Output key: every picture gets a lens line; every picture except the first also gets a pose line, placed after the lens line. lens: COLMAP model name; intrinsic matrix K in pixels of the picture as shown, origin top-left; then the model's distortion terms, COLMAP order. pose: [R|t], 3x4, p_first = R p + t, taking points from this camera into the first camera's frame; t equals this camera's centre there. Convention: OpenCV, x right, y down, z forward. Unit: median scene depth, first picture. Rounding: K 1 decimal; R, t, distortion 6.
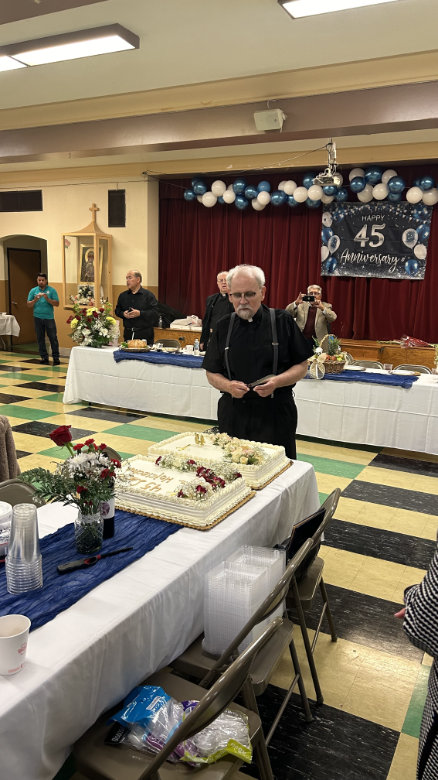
lens RADIAL K [[603.8, 0, 221.6], [0, 603.8, 390.4], [0, 0, 1]] dist [0.003944, -0.002723]
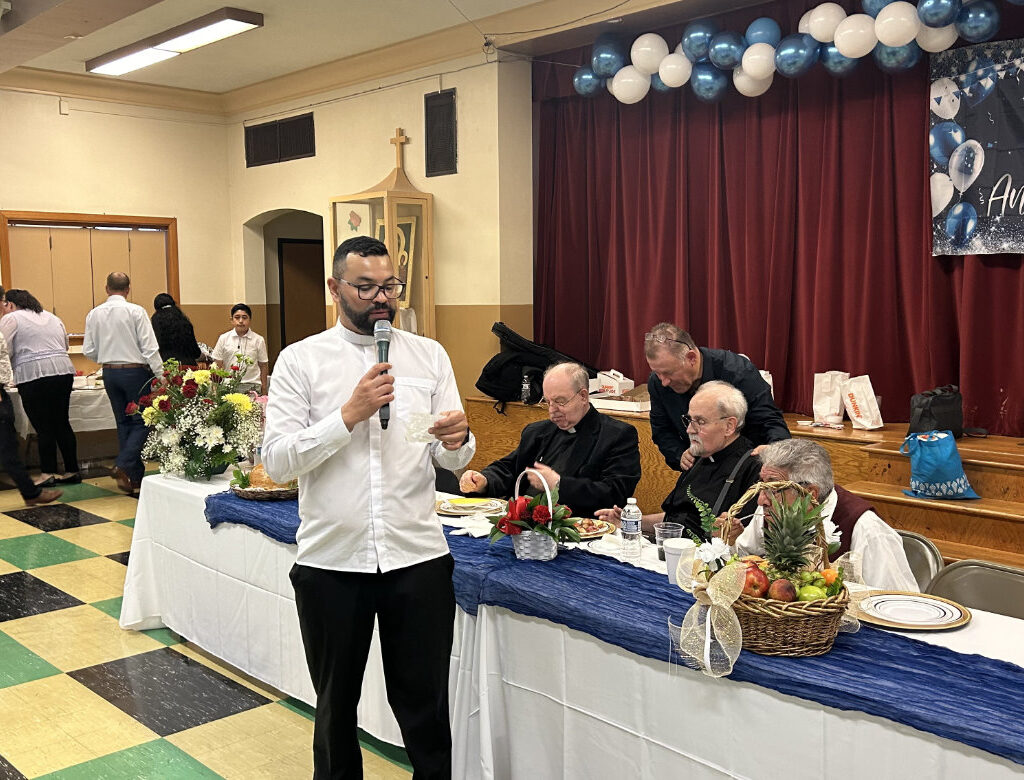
lens RADIAL K [[1027.5, 0, 507.6], [0, 1027.5, 389.3], [0, 0, 1]] dist [0.011045, 0.000000]
pose [[0.943294, -0.011945, -0.331742, 0.129940], [-0.017707, 0.996119, -0.086215, -0.055906], [0.331485, 0.087200, 0.939422, 0.358194]]
